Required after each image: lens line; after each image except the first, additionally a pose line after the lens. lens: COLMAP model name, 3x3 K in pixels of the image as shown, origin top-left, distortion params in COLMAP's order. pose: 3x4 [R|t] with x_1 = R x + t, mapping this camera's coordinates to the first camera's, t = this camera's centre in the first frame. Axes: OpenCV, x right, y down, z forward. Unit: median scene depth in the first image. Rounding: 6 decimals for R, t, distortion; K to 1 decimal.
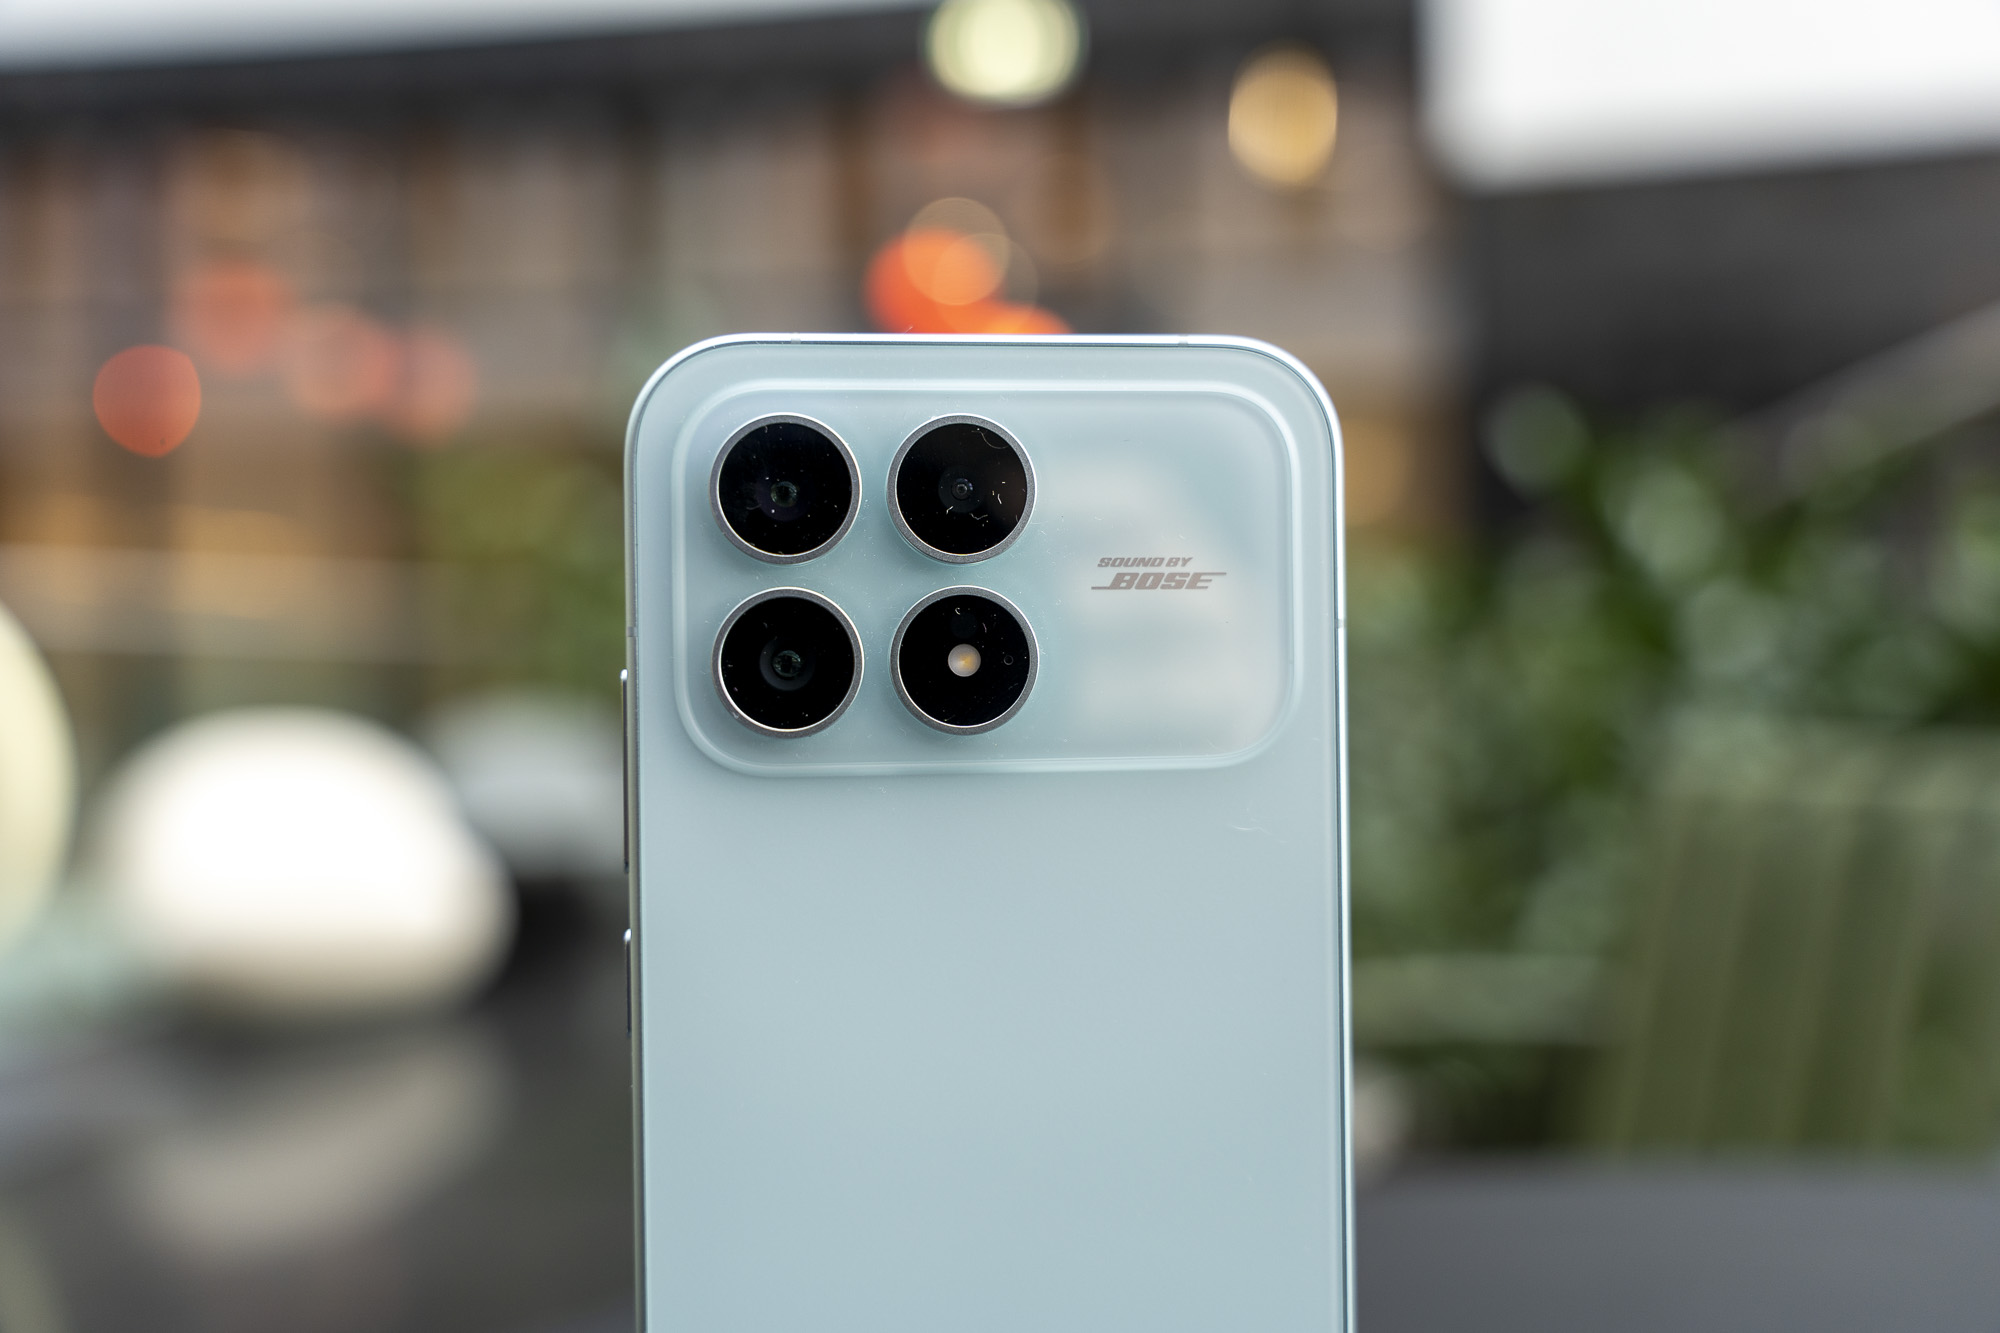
lens RADIAL K [[1800.9, 0, 1001.5], [0, 1800.9, 700.7], [0, 0, 1]] dist [0.004560, 0.008314]
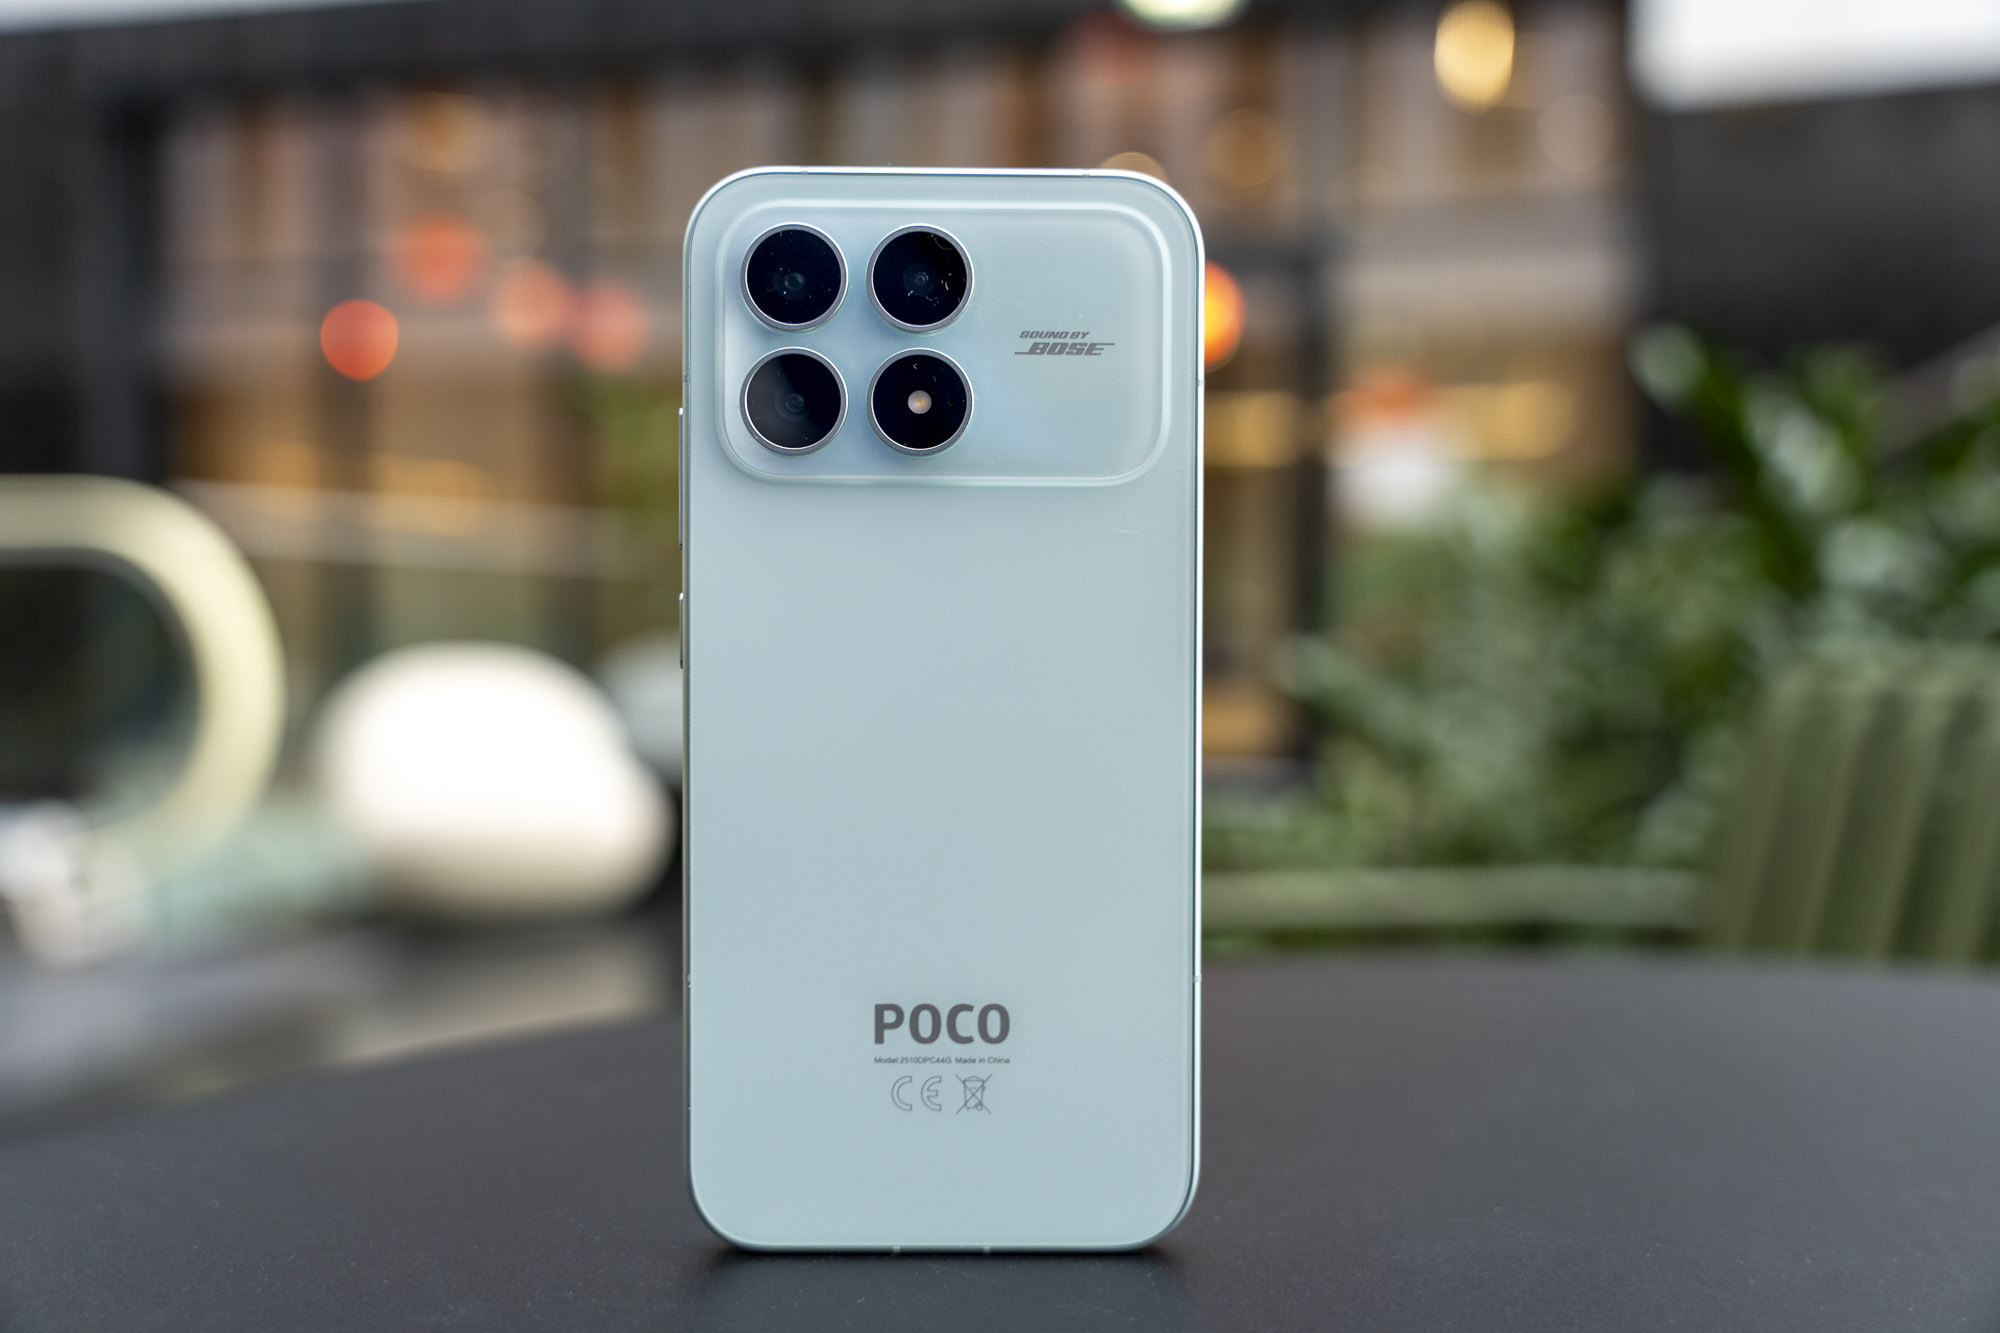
lens RADIAL K [[1775.8, 0, 1000.0], [0, 1775.8, 666.5], [0, 0, 1]] dist [0.004950, 0.001091]
pose [[0.995391, 0.022322, -0.093263, 0.172501], [-0.020882, 0.999648, 0.016395, 0.156856], [0.093596, -0.014372, 0.995507, -0.362705]]
